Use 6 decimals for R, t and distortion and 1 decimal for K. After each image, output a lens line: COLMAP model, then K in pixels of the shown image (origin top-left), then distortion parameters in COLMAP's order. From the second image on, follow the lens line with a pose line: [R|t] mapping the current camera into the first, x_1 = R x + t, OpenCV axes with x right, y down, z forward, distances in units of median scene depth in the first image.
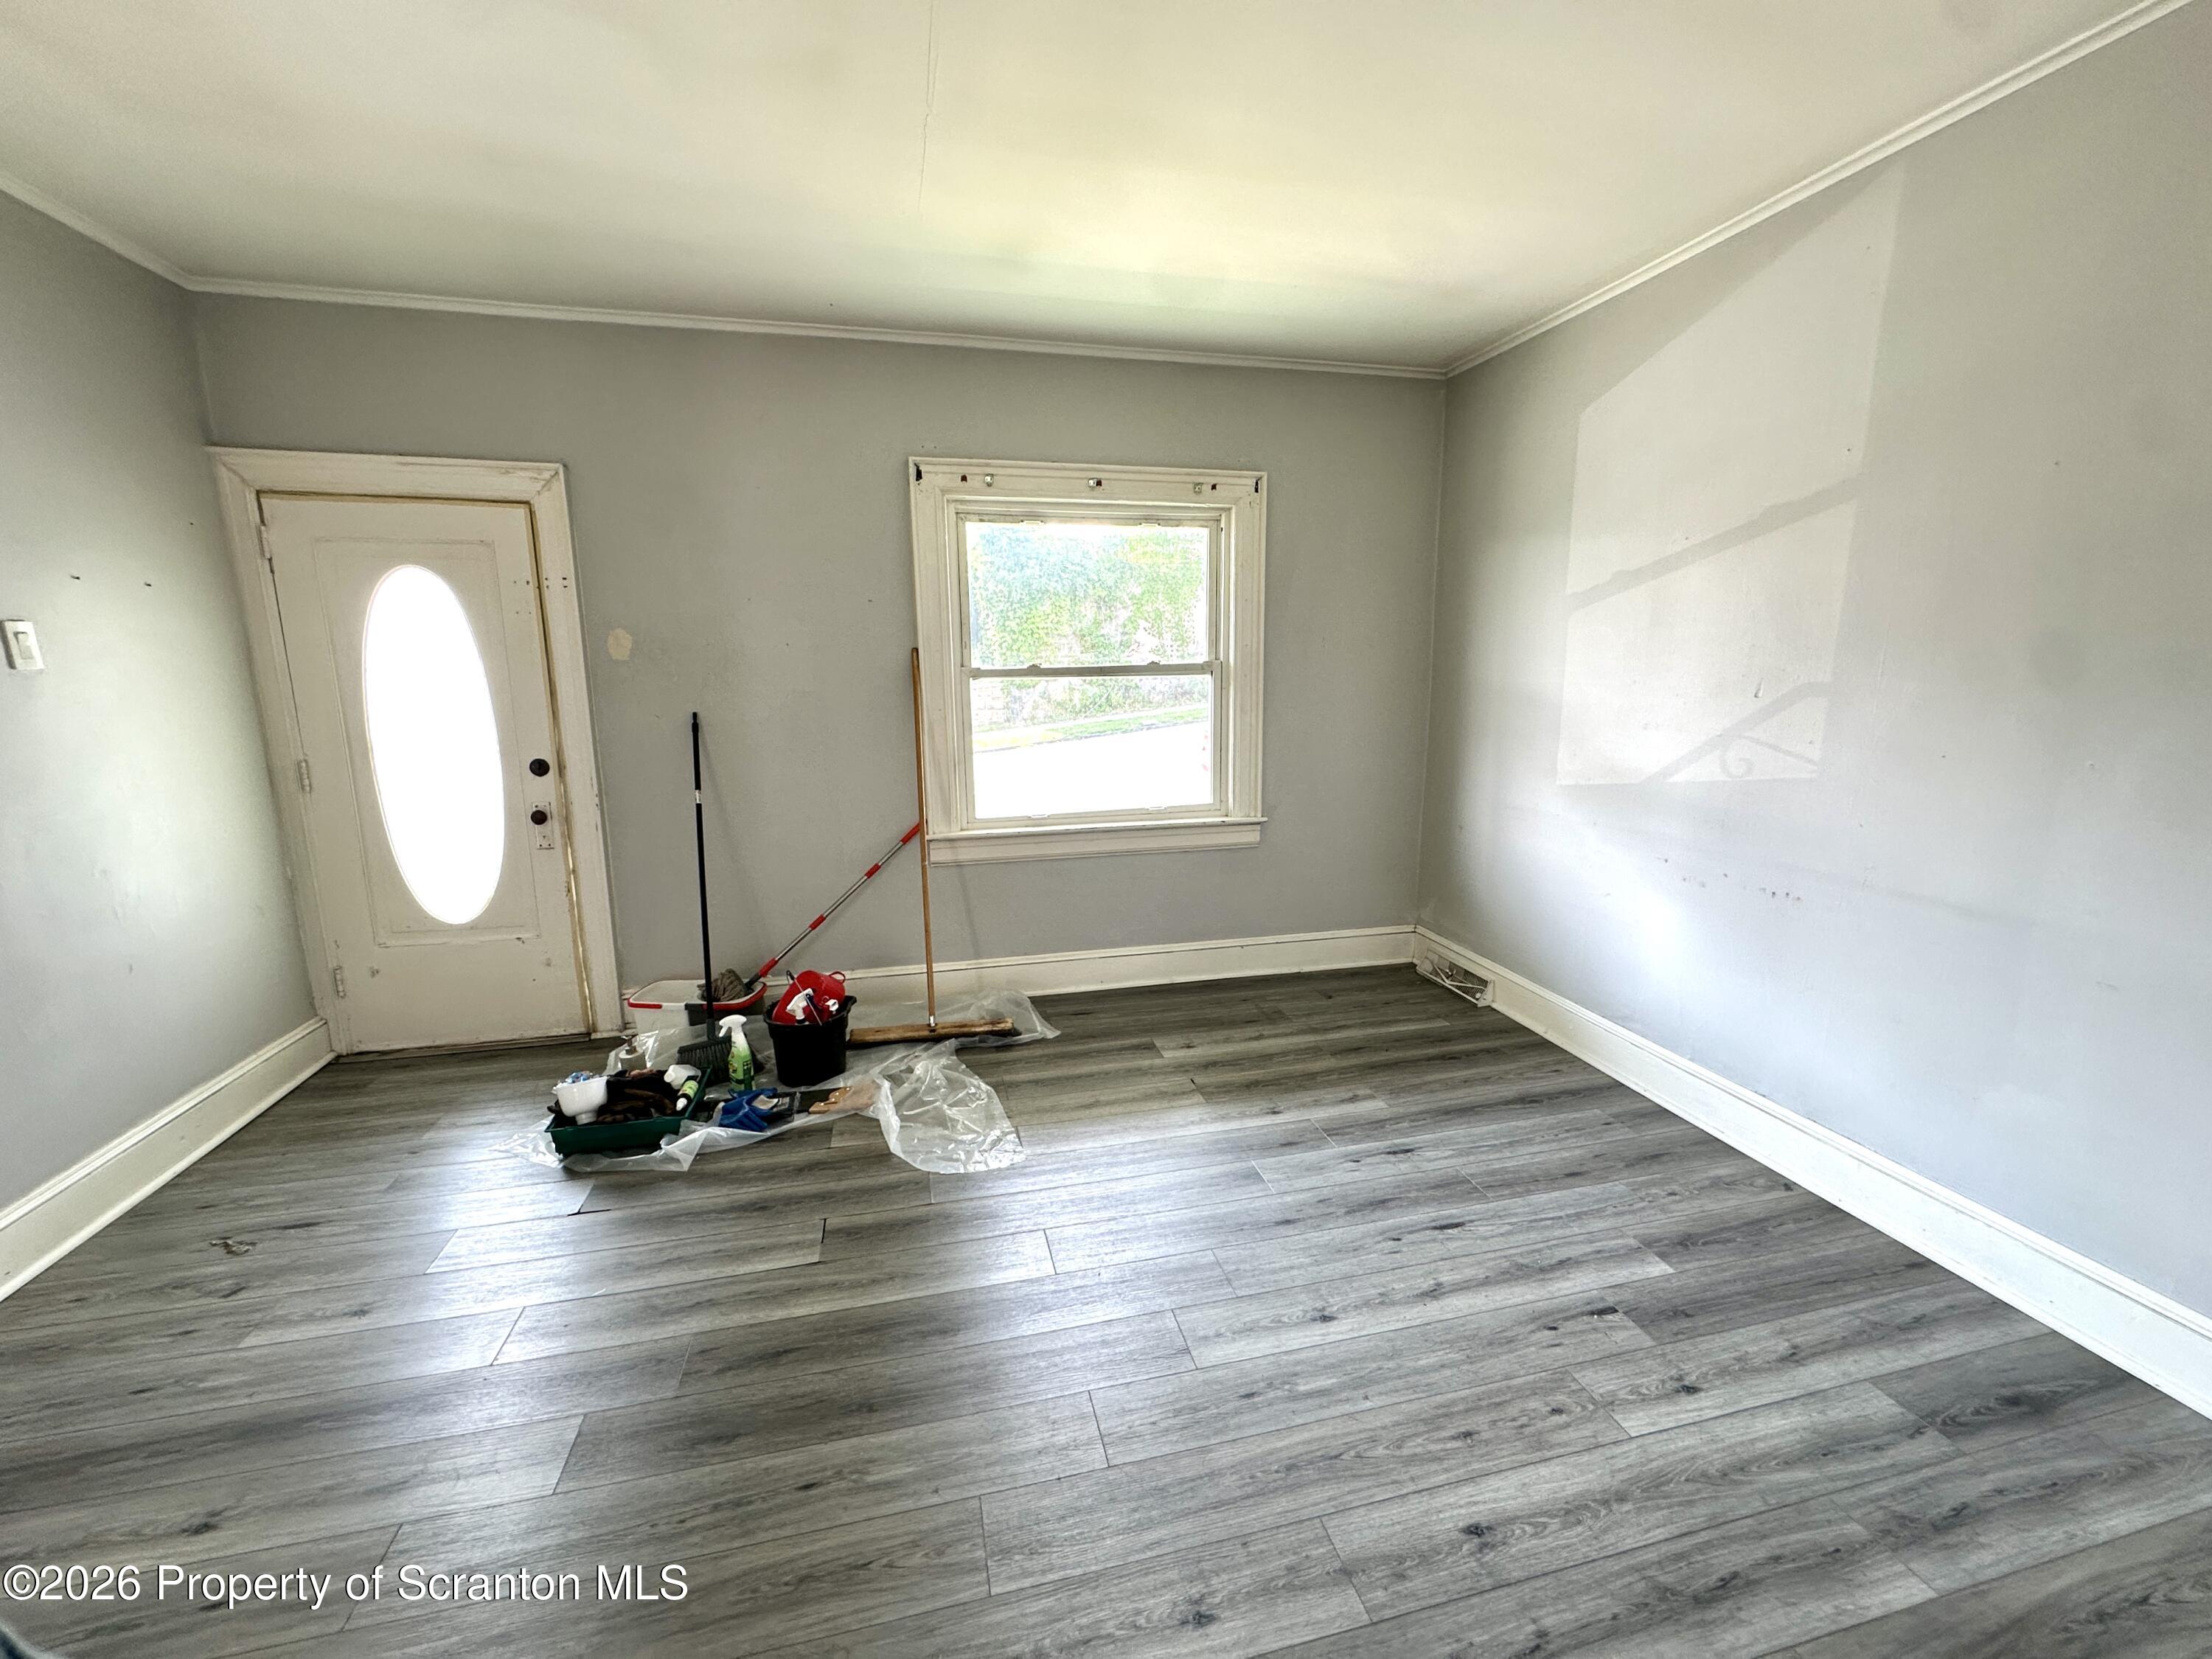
lens RADIAL K [[885.7, 0, 1106.0], [0, 885.7, 829.5], [0, 0, 1]] dist [-0.001624, -0.000338]
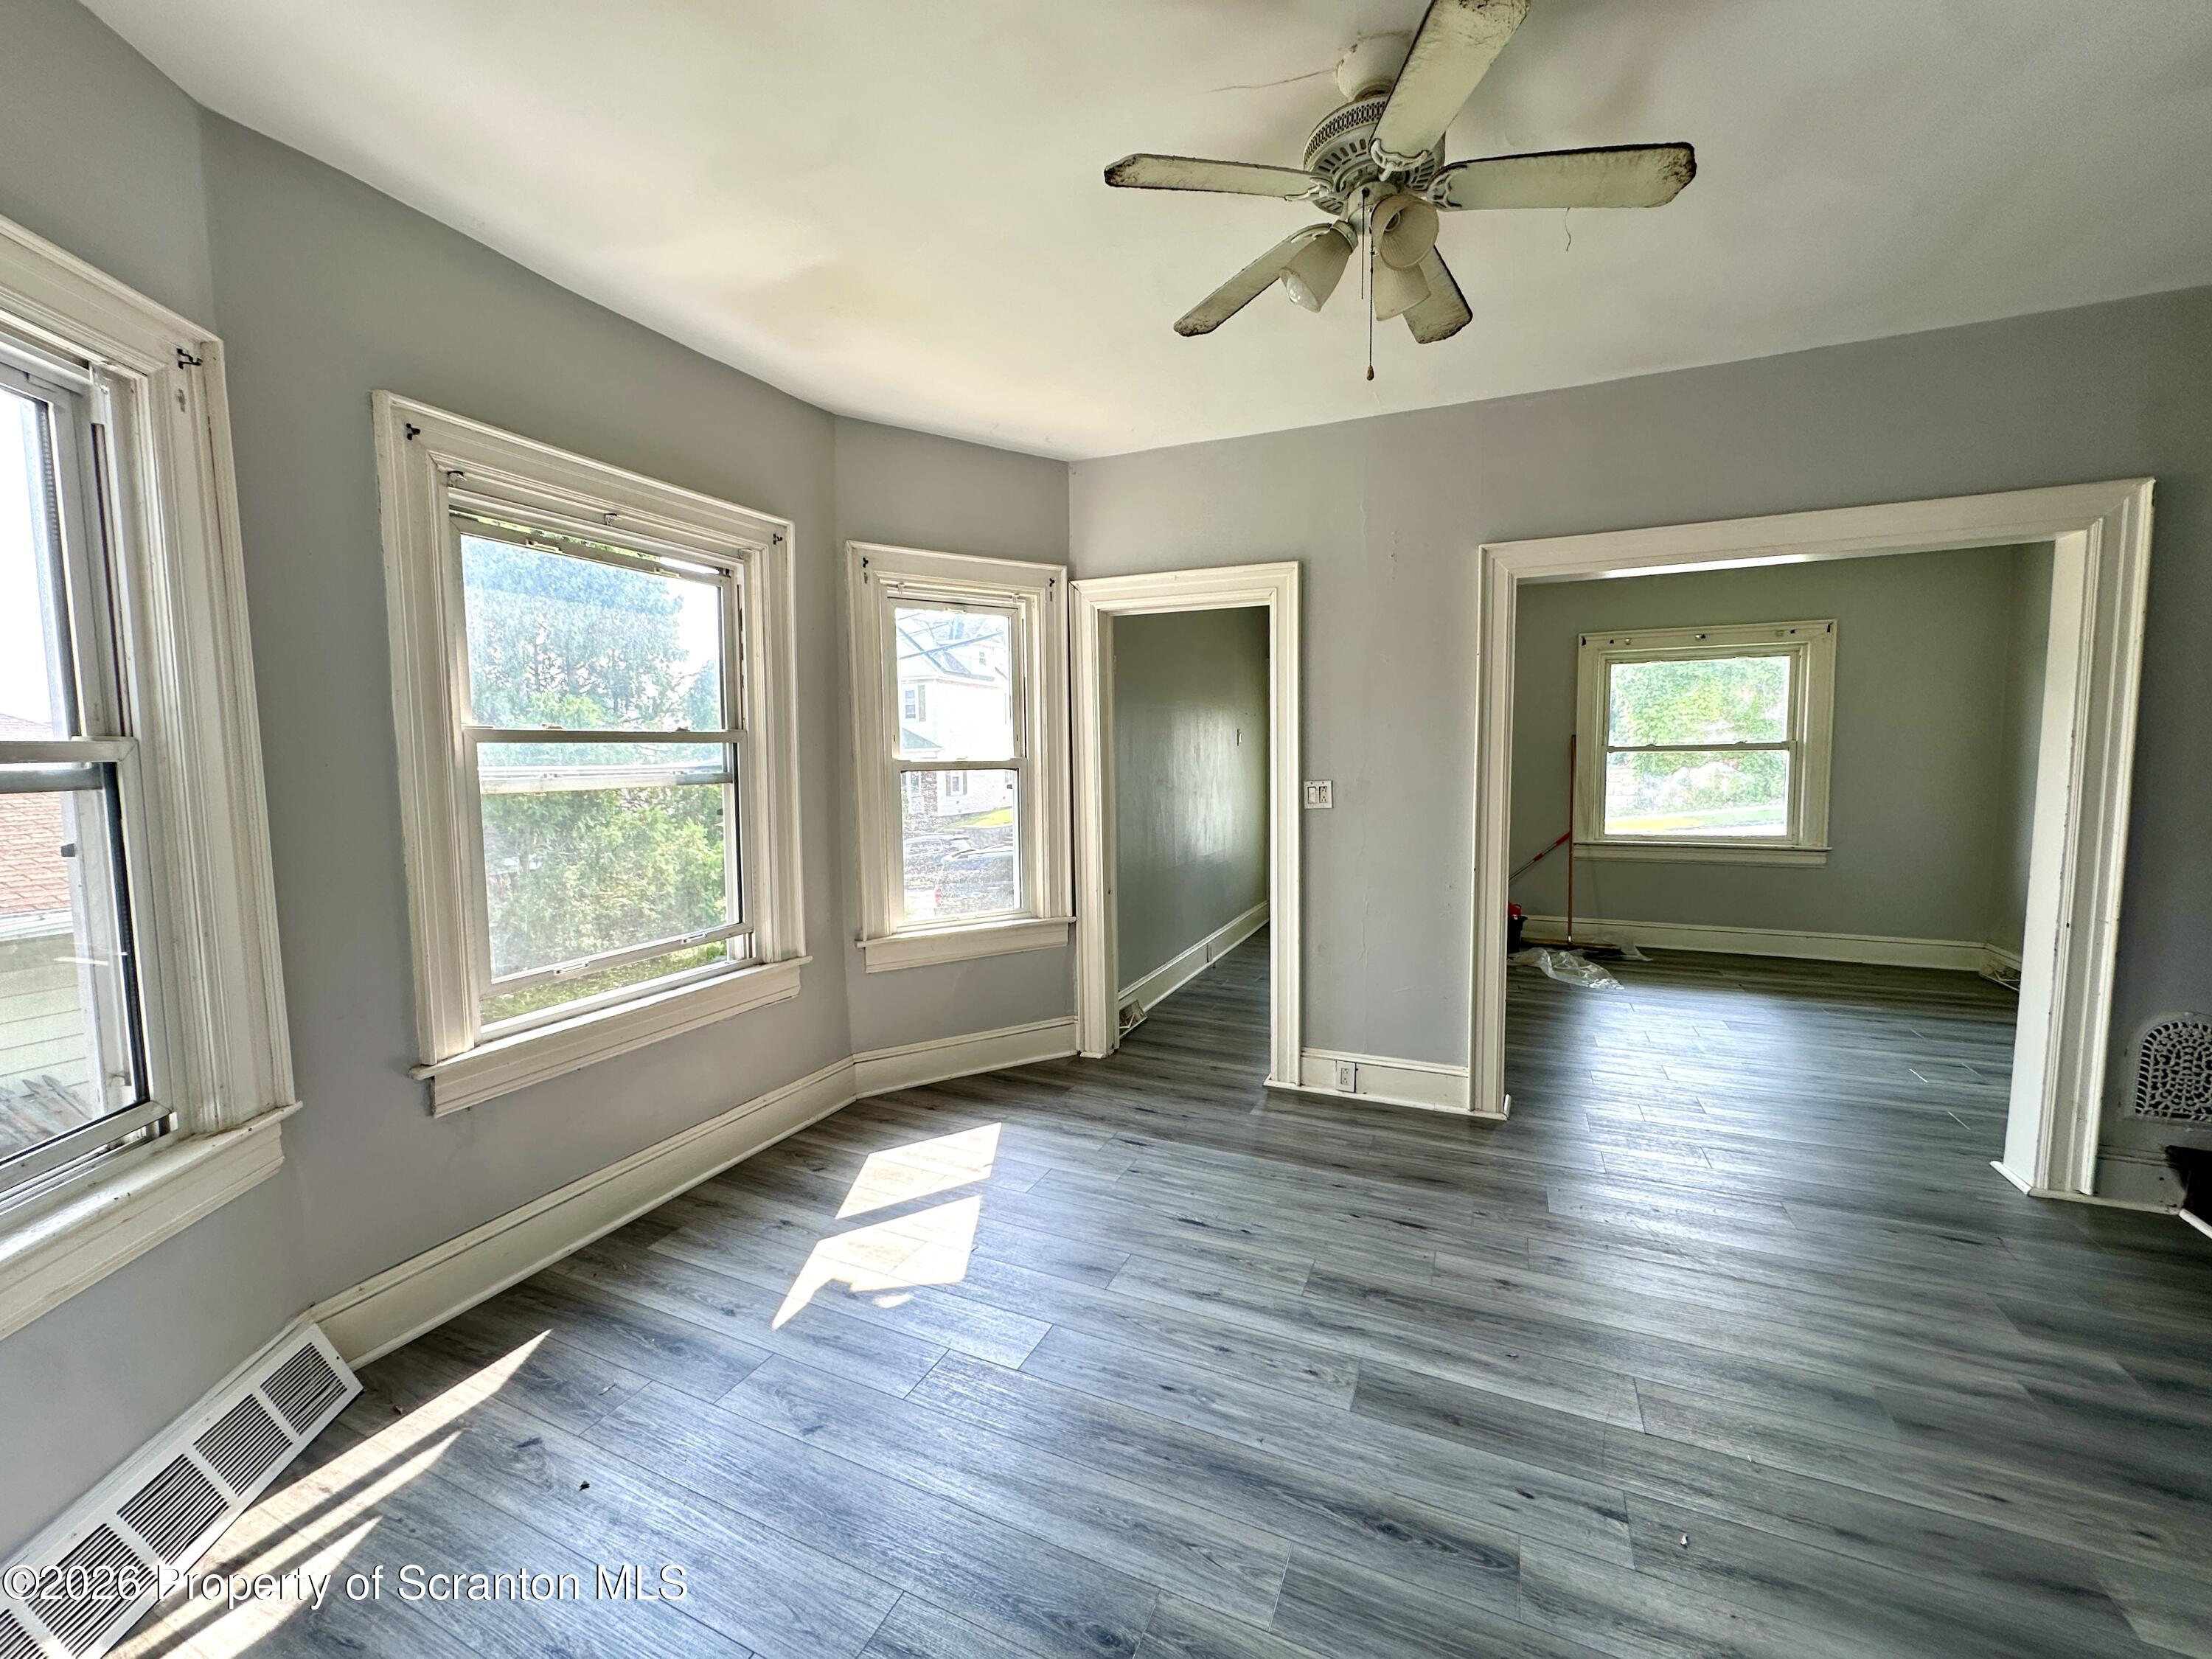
lens RADIAL K [[885.7, 0, 1106.0], [0, 885.7, 829.5], [0, 0, 1]] dist [-0.001624, -0.000338]
pose [[0.793147, 0.050745, -0.606912, 0.122407], [-0.110281, 0.992016, -0.061177, 0.186072], [0.598962, 0.115453, 0.792411, -0.906259]]
